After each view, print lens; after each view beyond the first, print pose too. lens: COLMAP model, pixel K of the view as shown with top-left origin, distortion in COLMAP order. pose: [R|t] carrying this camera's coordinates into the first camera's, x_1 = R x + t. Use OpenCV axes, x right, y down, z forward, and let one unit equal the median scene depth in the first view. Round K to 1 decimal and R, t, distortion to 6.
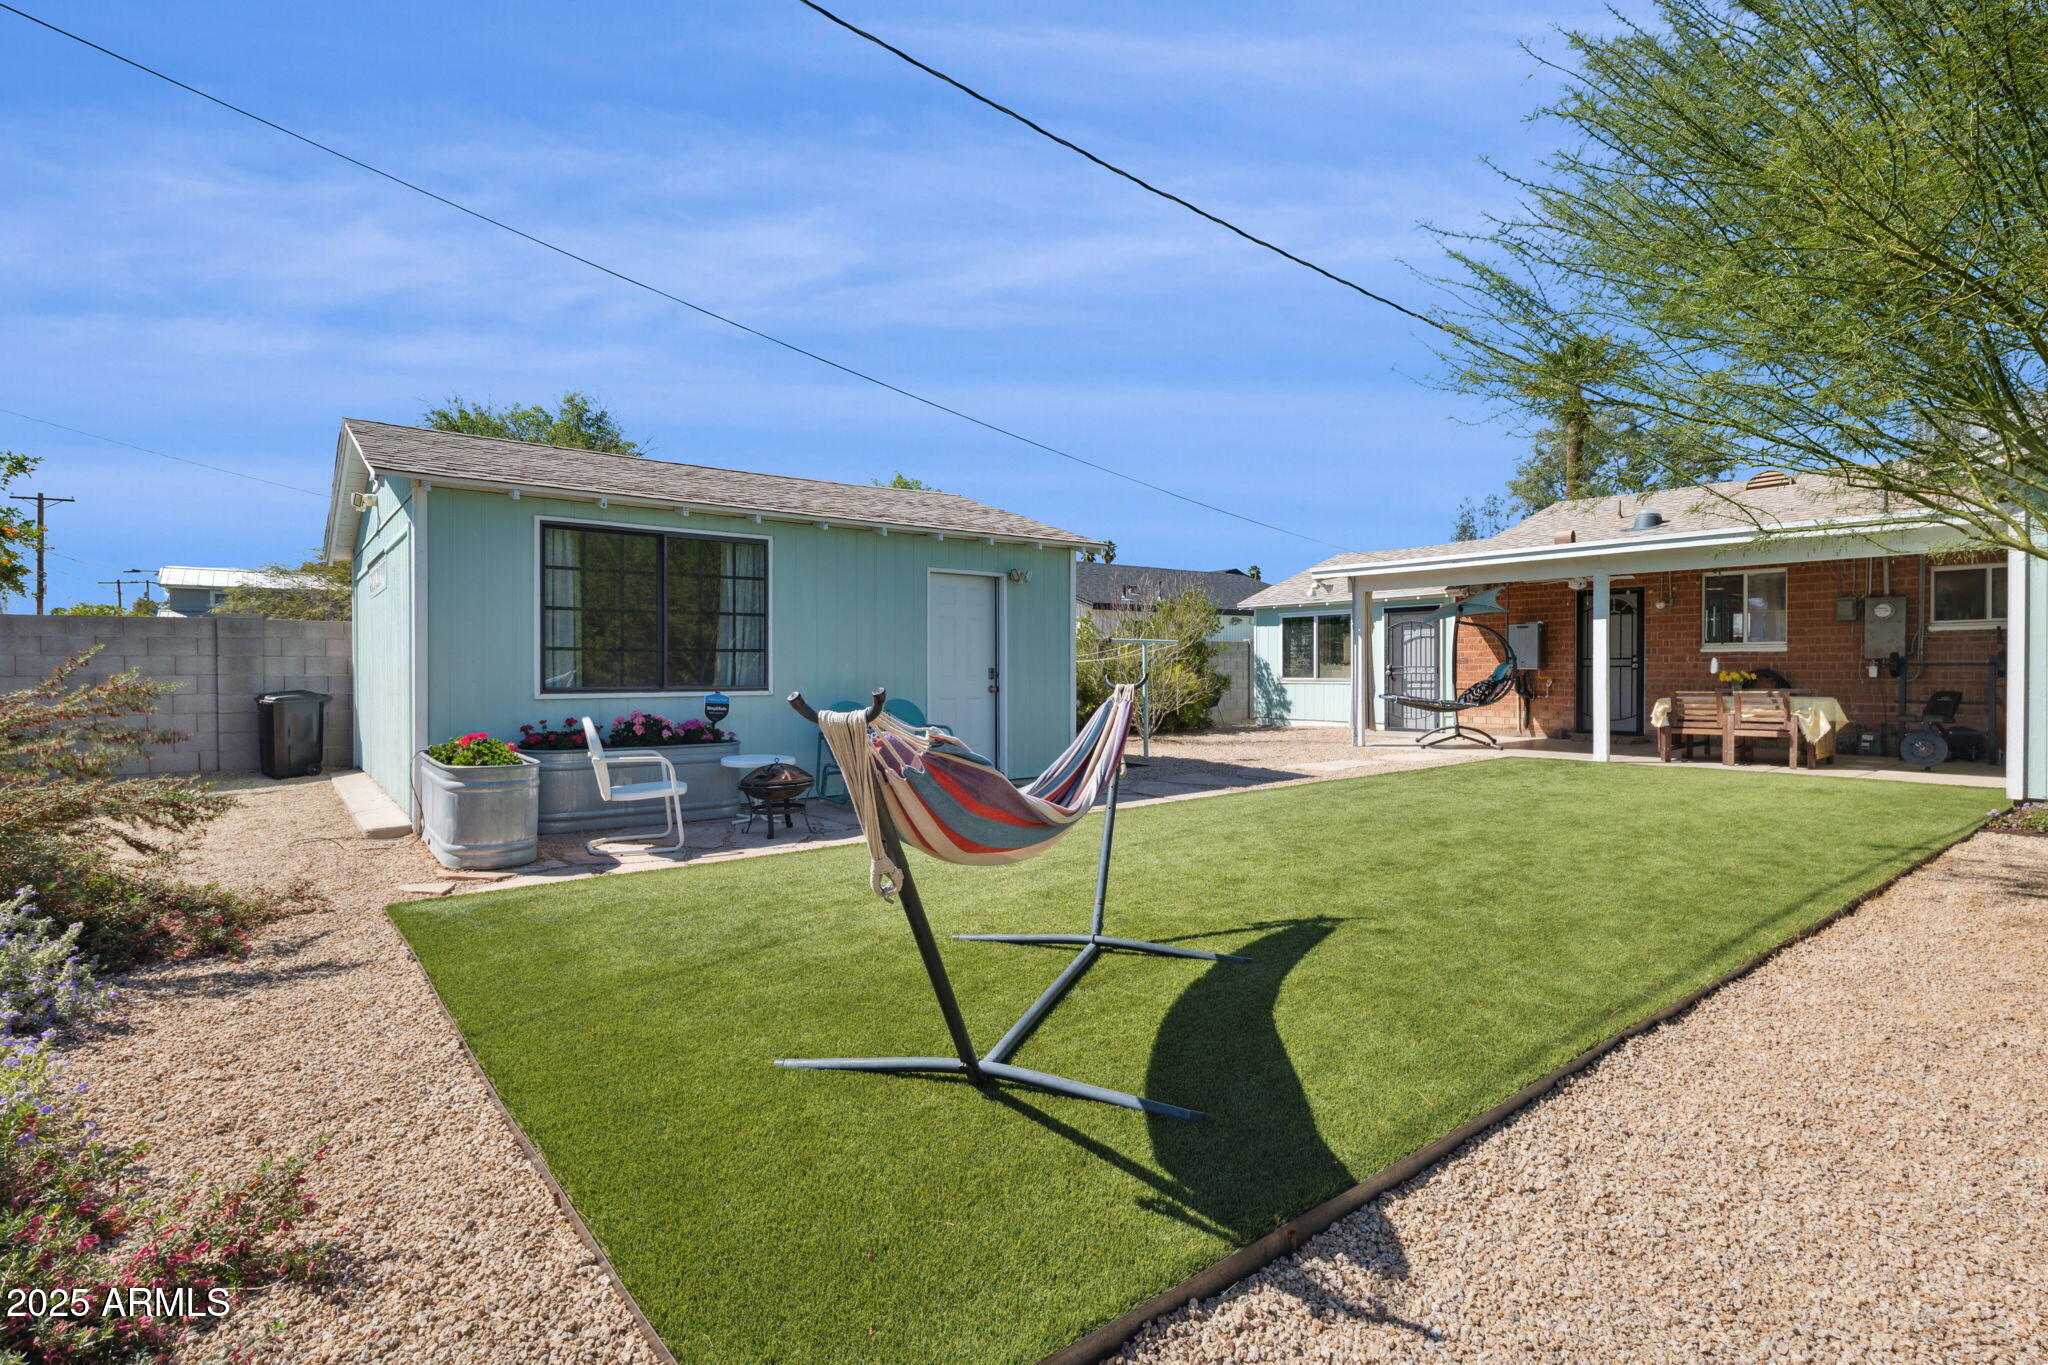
lens RADIAL K [[974.3, 0, 1024.0], [0, 974.3, 682.5], [0, 0, 1]] dist [0.001018, 0.000077]
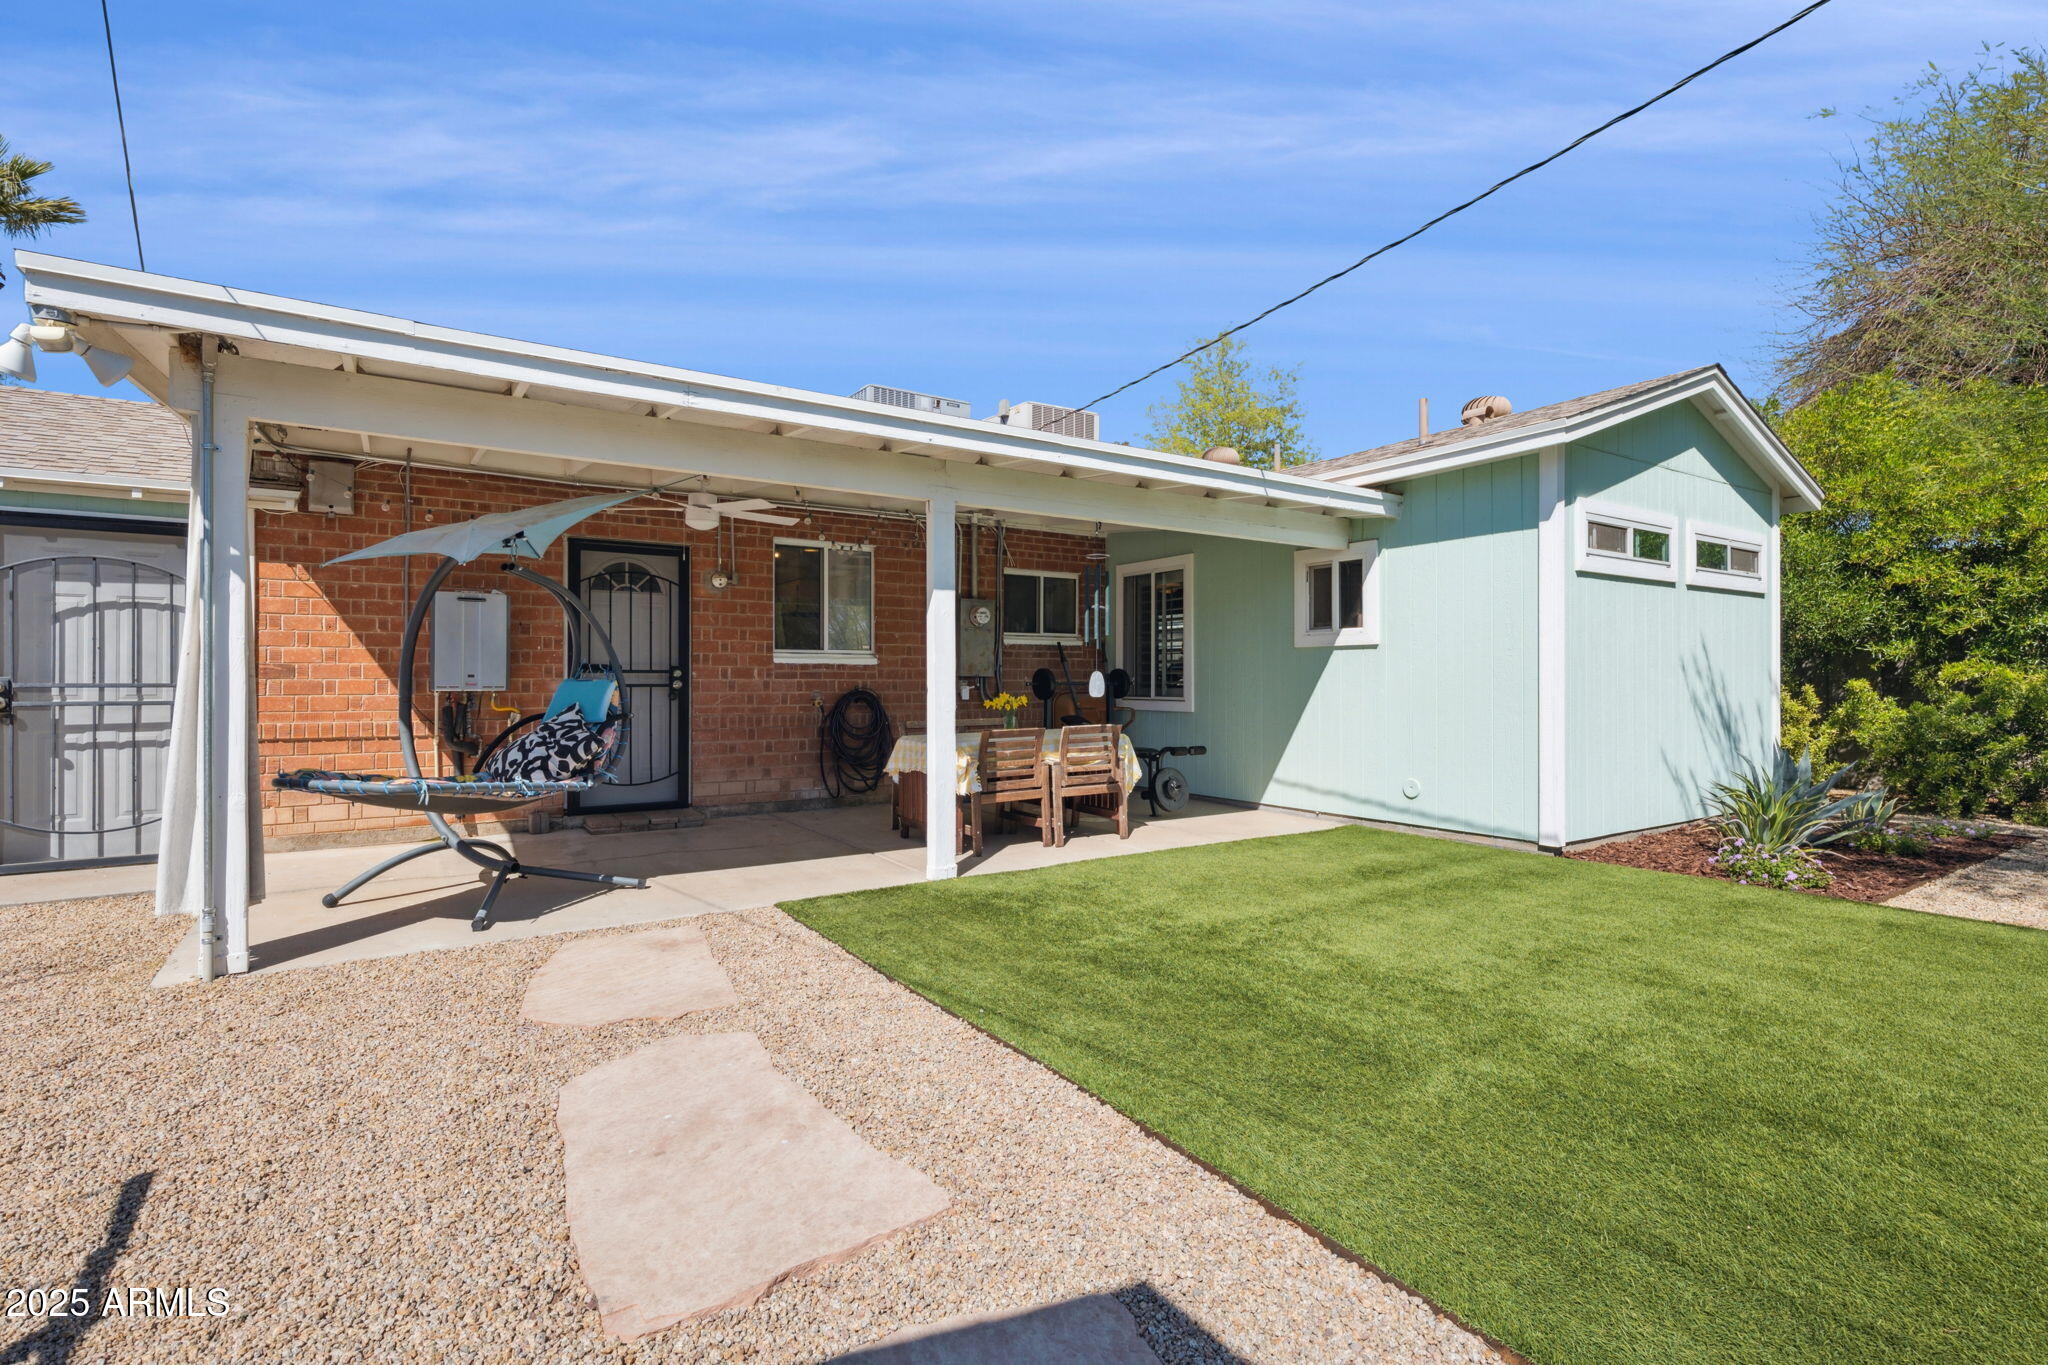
lens RADIAL K [[974.3, 0, 1024.0], [0, 974.3, 682.5], [0, 0, 1]] dist [0.001018, 0.000077]
pose [[0.078668, 0.006050, 0.996882, 0.090129], [0.013362, 0.999885, -0.007122, -0.012923], [-0.996811, 0.013881, 0.078579, 0.848657]]
